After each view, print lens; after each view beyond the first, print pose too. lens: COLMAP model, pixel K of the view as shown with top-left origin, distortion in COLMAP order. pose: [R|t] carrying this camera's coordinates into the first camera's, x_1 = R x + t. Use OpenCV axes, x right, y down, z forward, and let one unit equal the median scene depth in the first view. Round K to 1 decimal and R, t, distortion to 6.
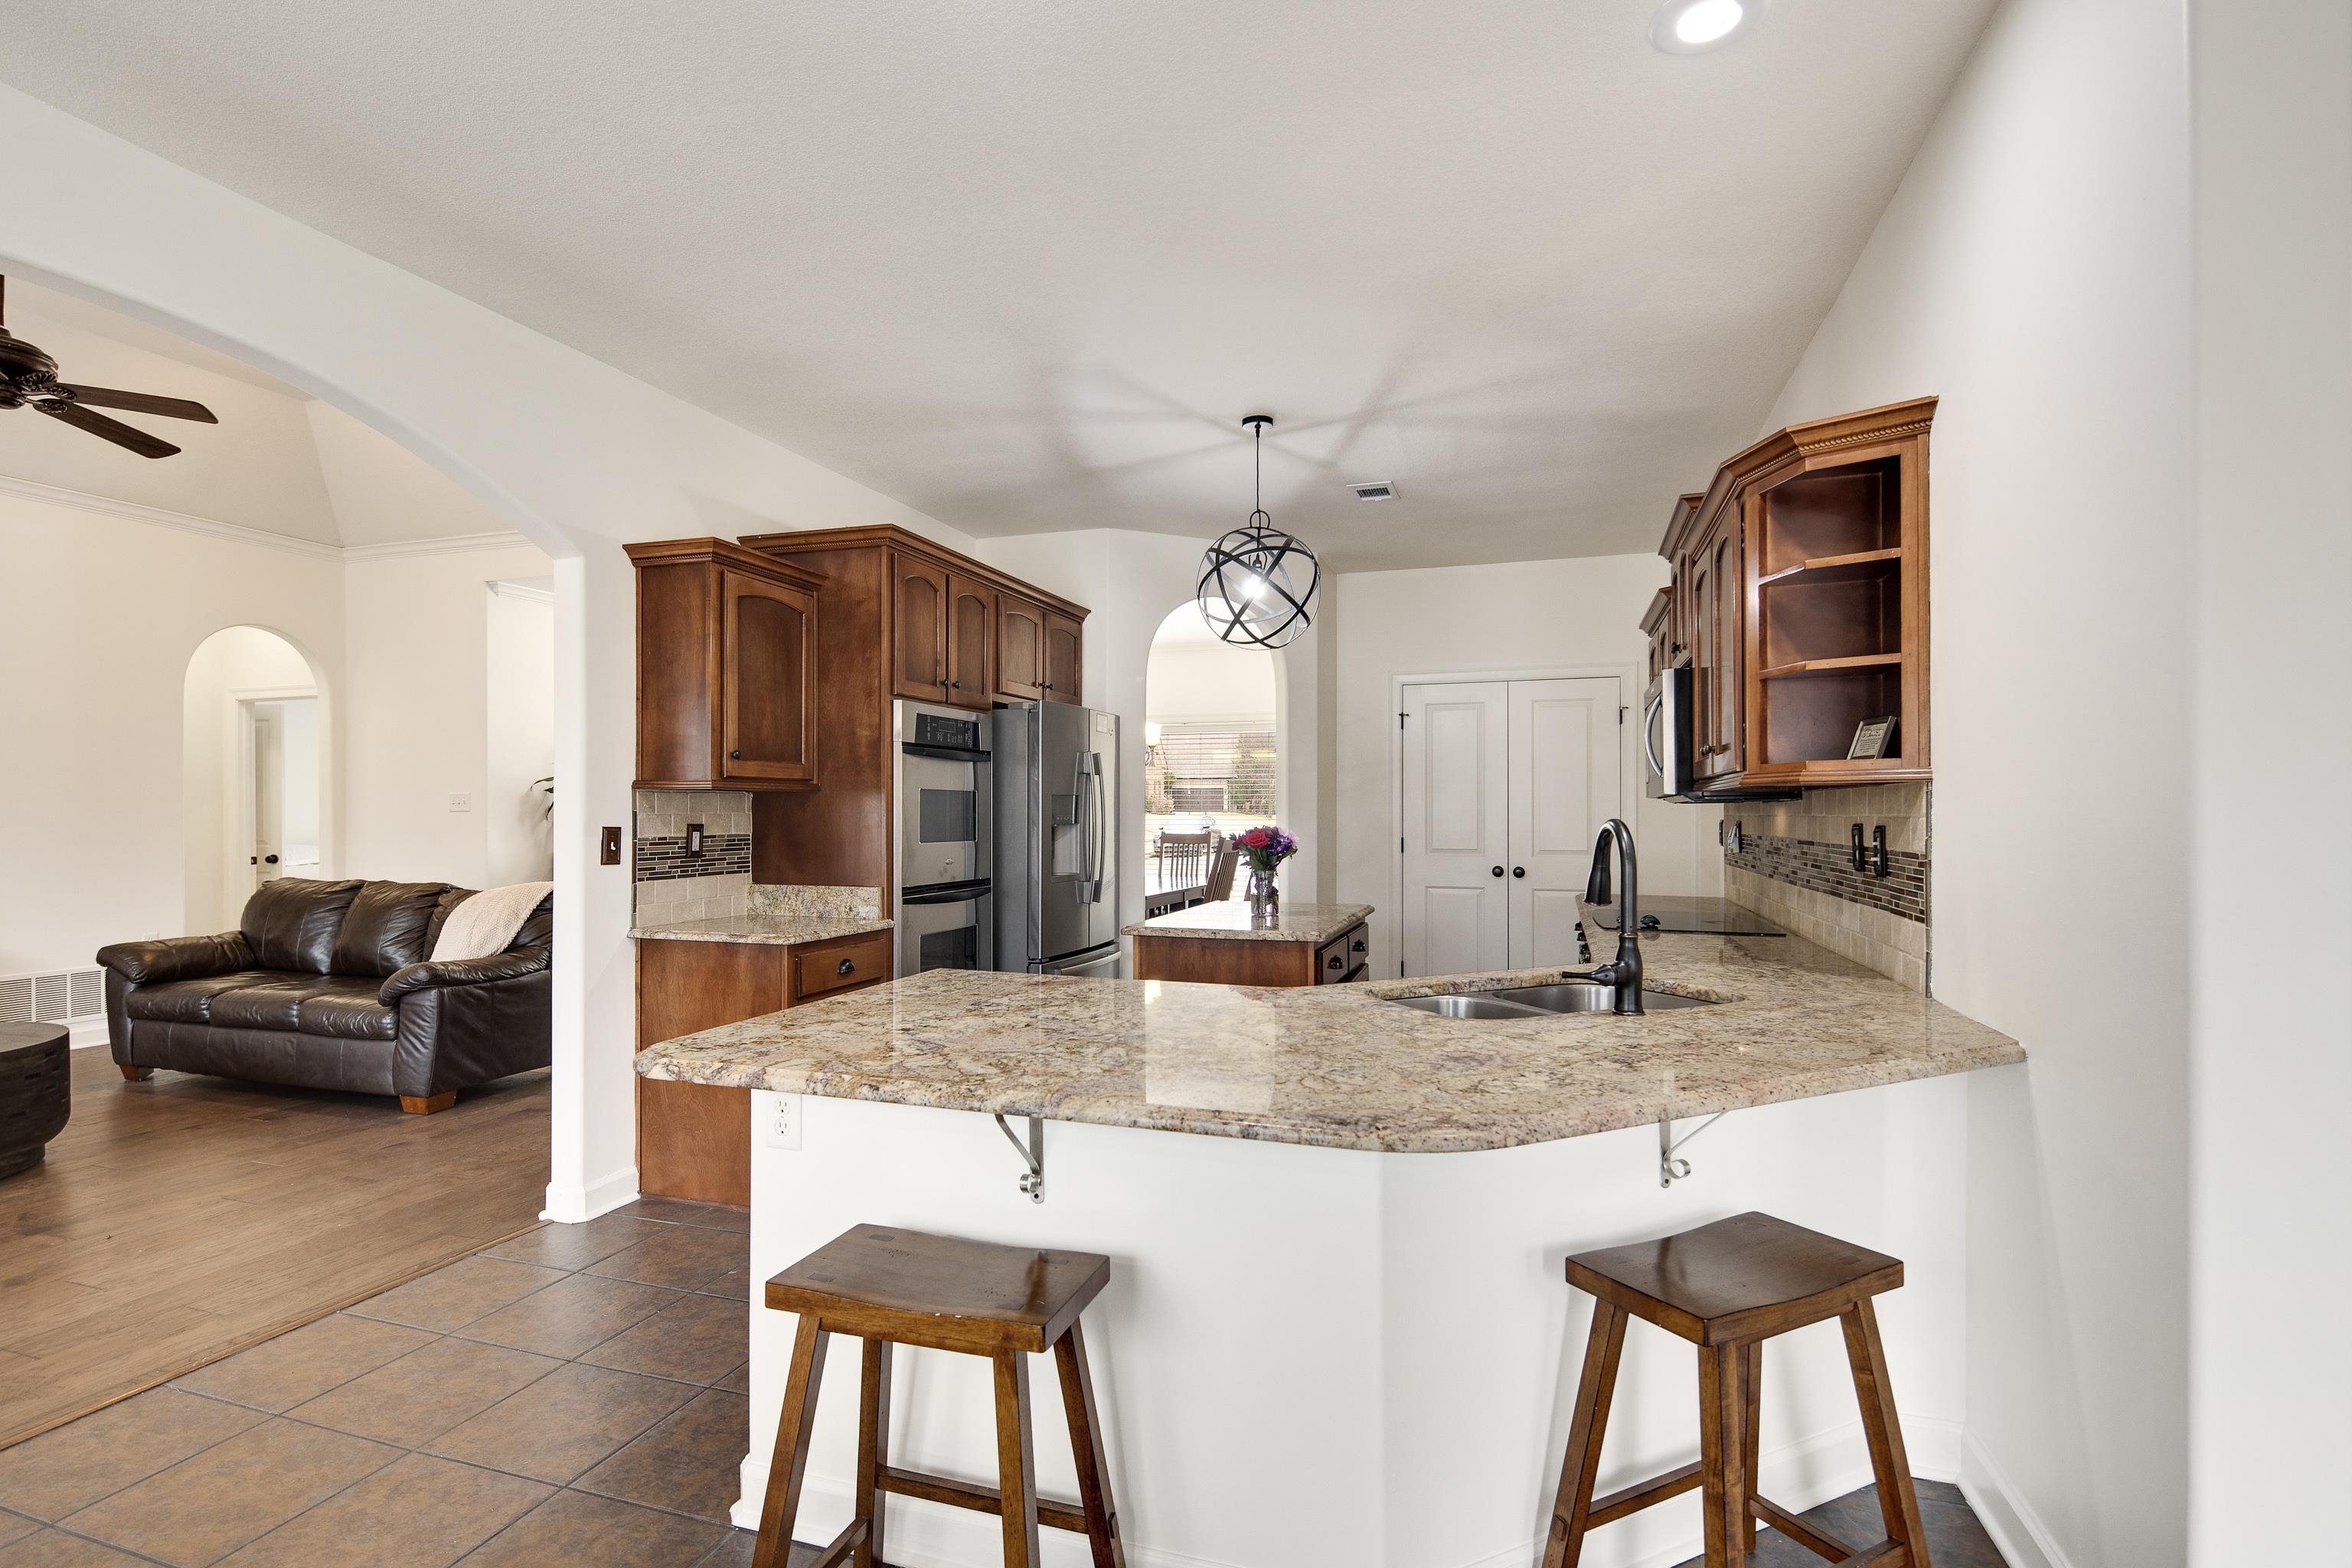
lens RADIAL K [[1139.9, 0, 1167.2], [0, 1139.9, 806.4], [0, 0, 1]] dist [-0.001021, -0.000911]
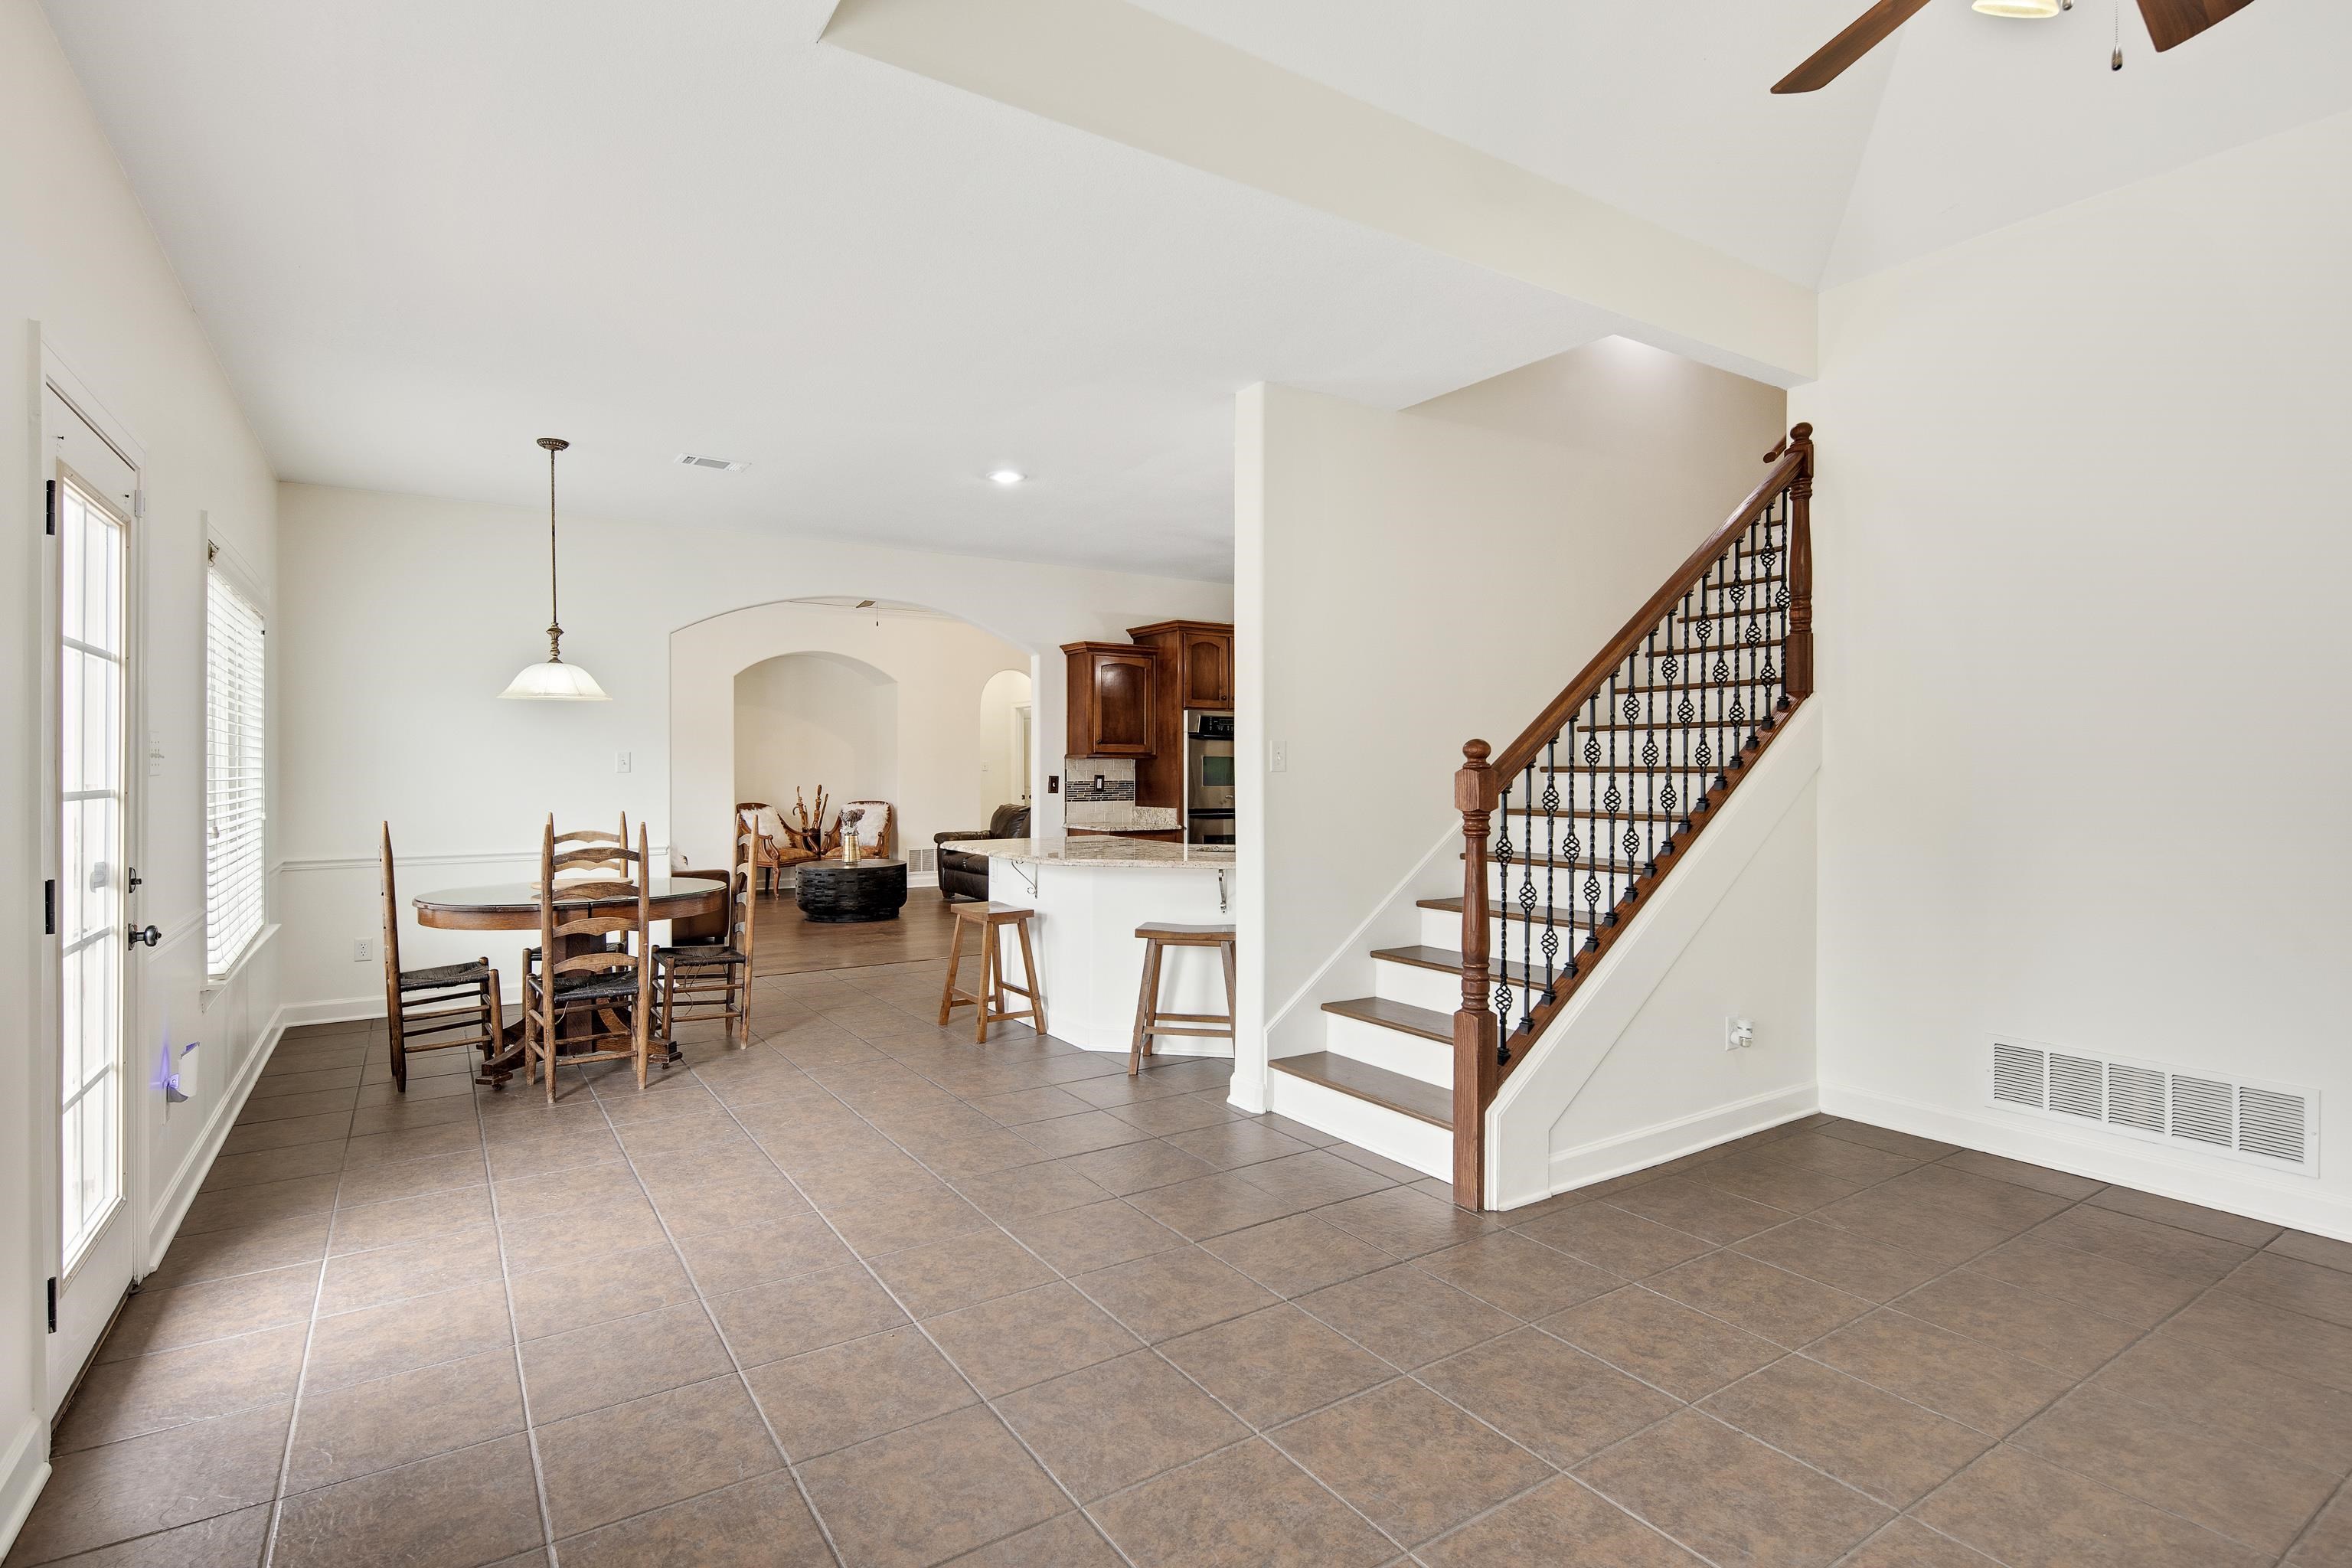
lens RADIAL K [[1154.9, 0, 1161.9], [0, 1154.9, 783.2], [0, 0, 1]] dist [0.003935, -0.004448]
pose [[0.783928, 0.006840, -0.620814, 0.895909], [0.002231, 0.999902, 0.013834, 0.001588], [0.620847, -0.012230, 0.783836, -0.518534]]
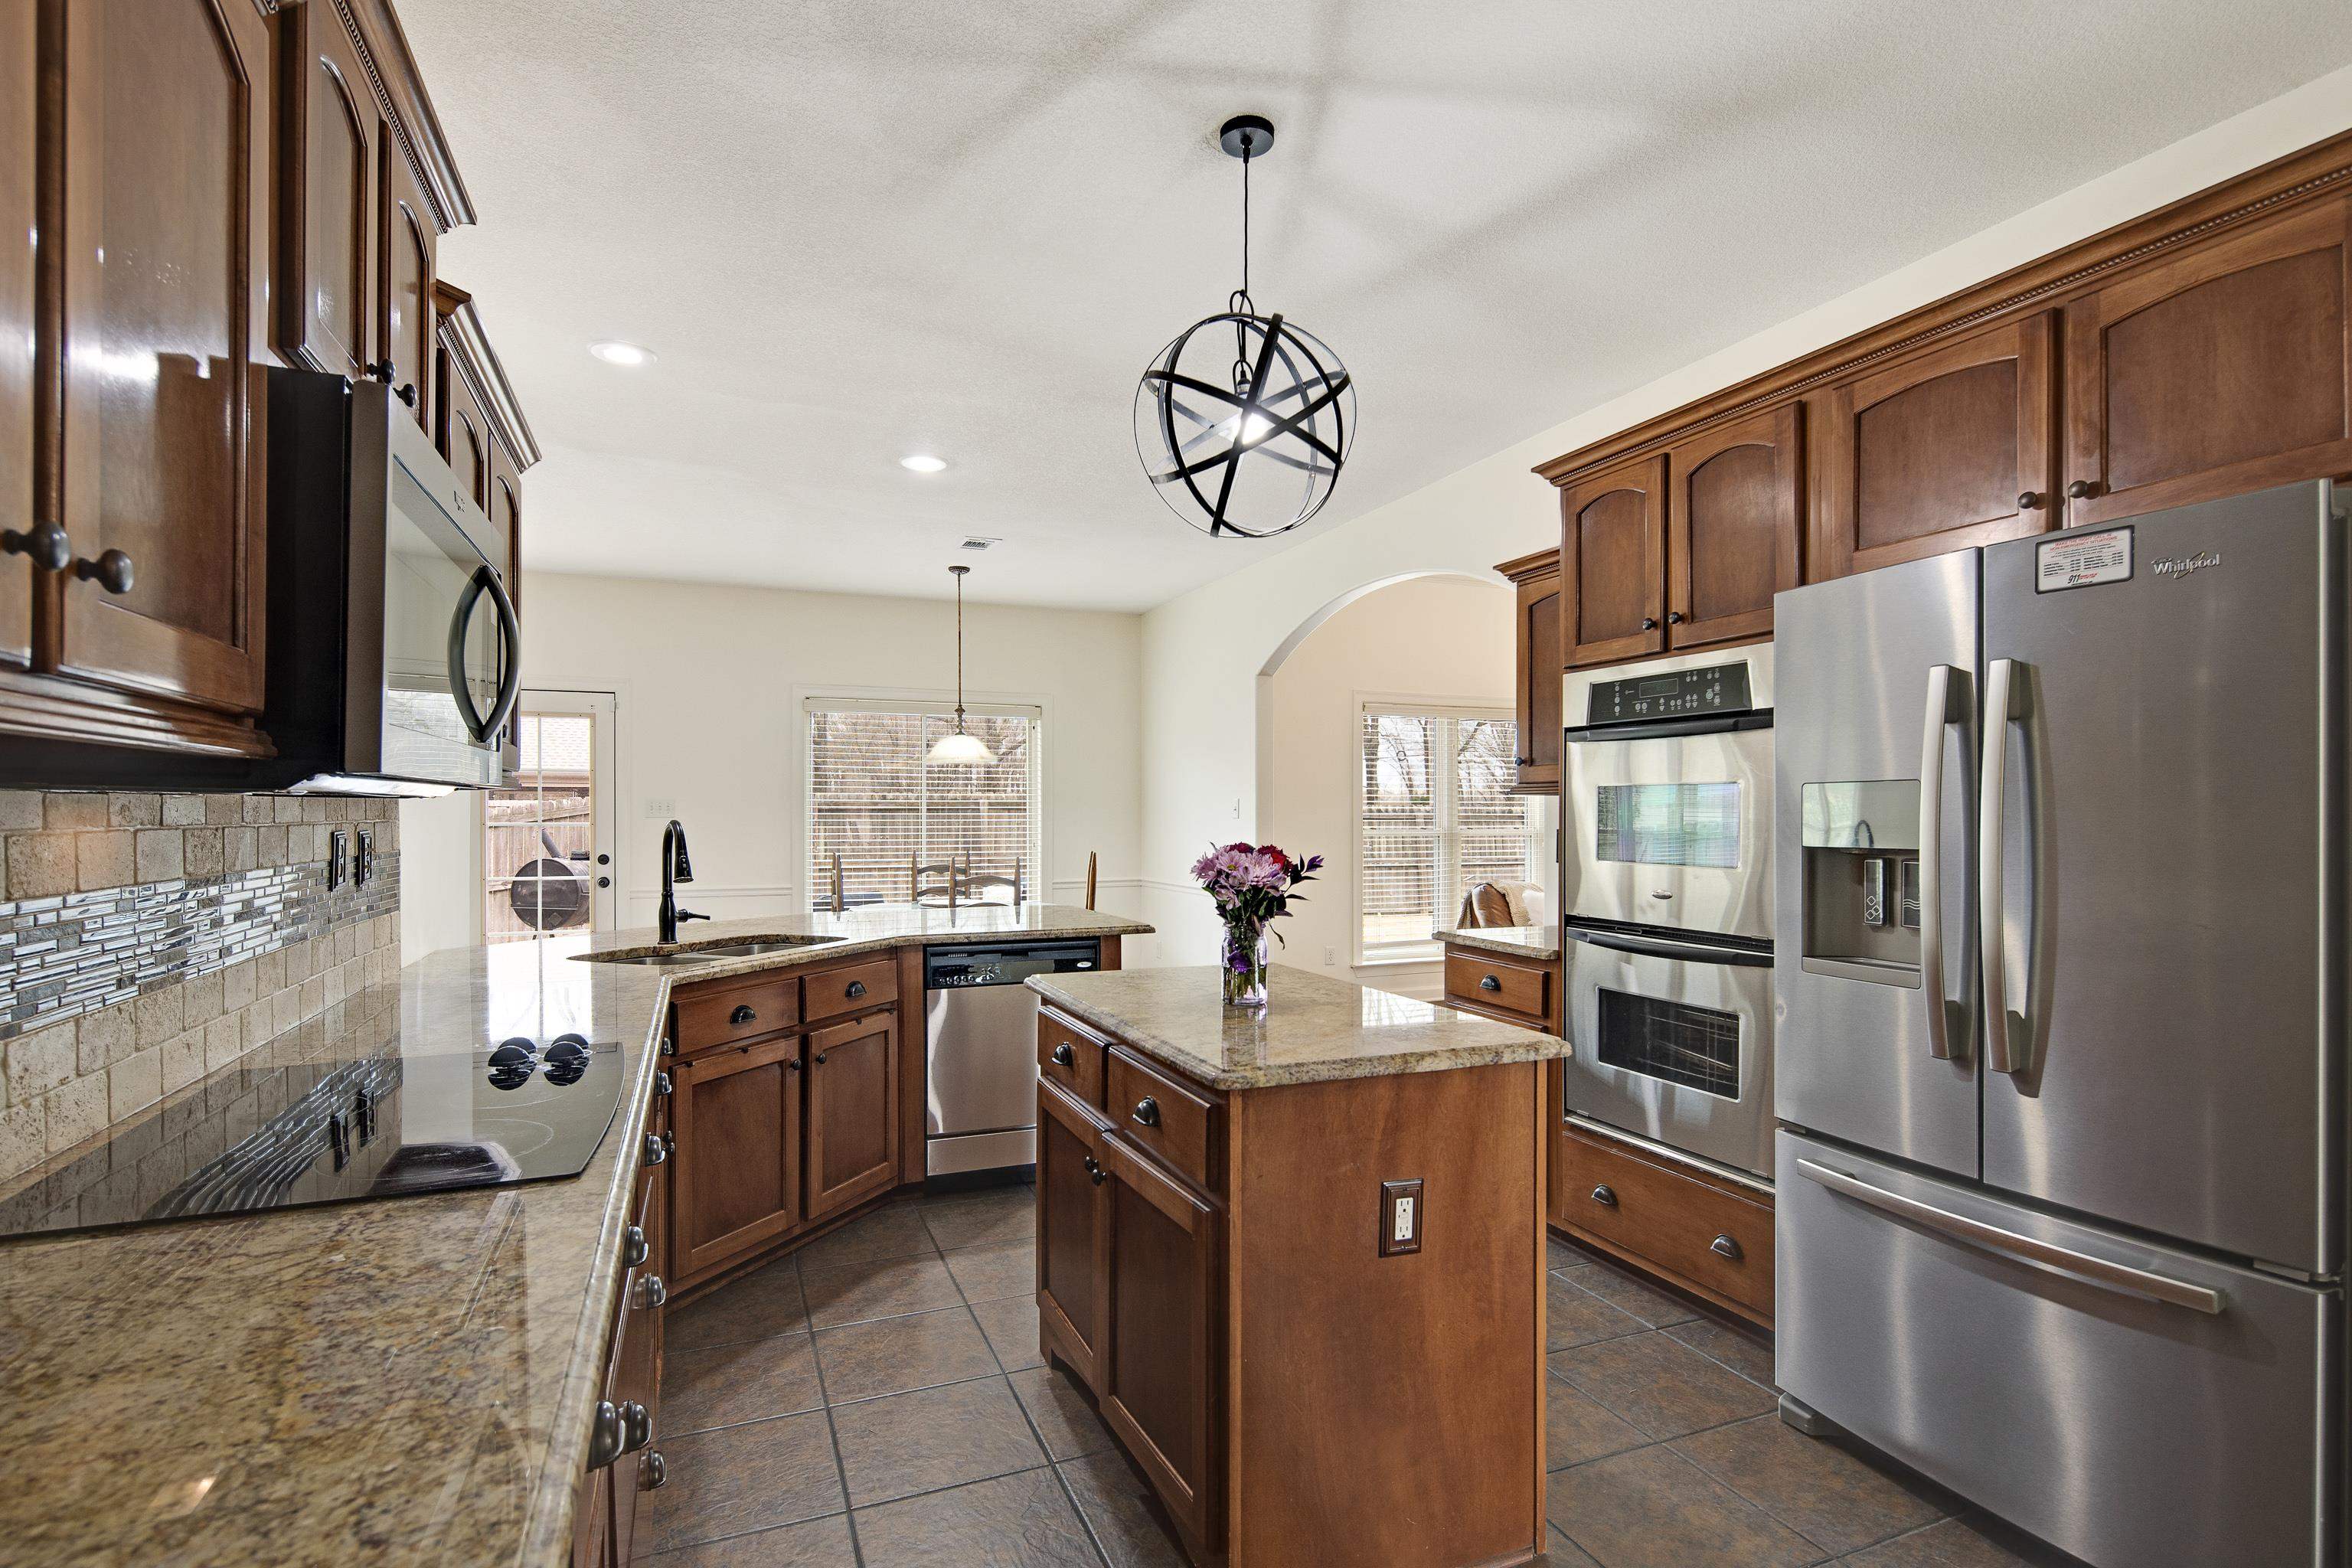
lens RADIAL K [[1127.7, 0, 1174.3], [0, 1127.7, 814.5], [0, 0, 1]] dist [-0.000163, 0.000139]
pose [[-0.751648, -0.001802, -0.659563, 0.464891], [-0.000395, 0.999997, -0.002283, 0.004547], [0.659565, -0.001455, -0.751646, 1.355415]]
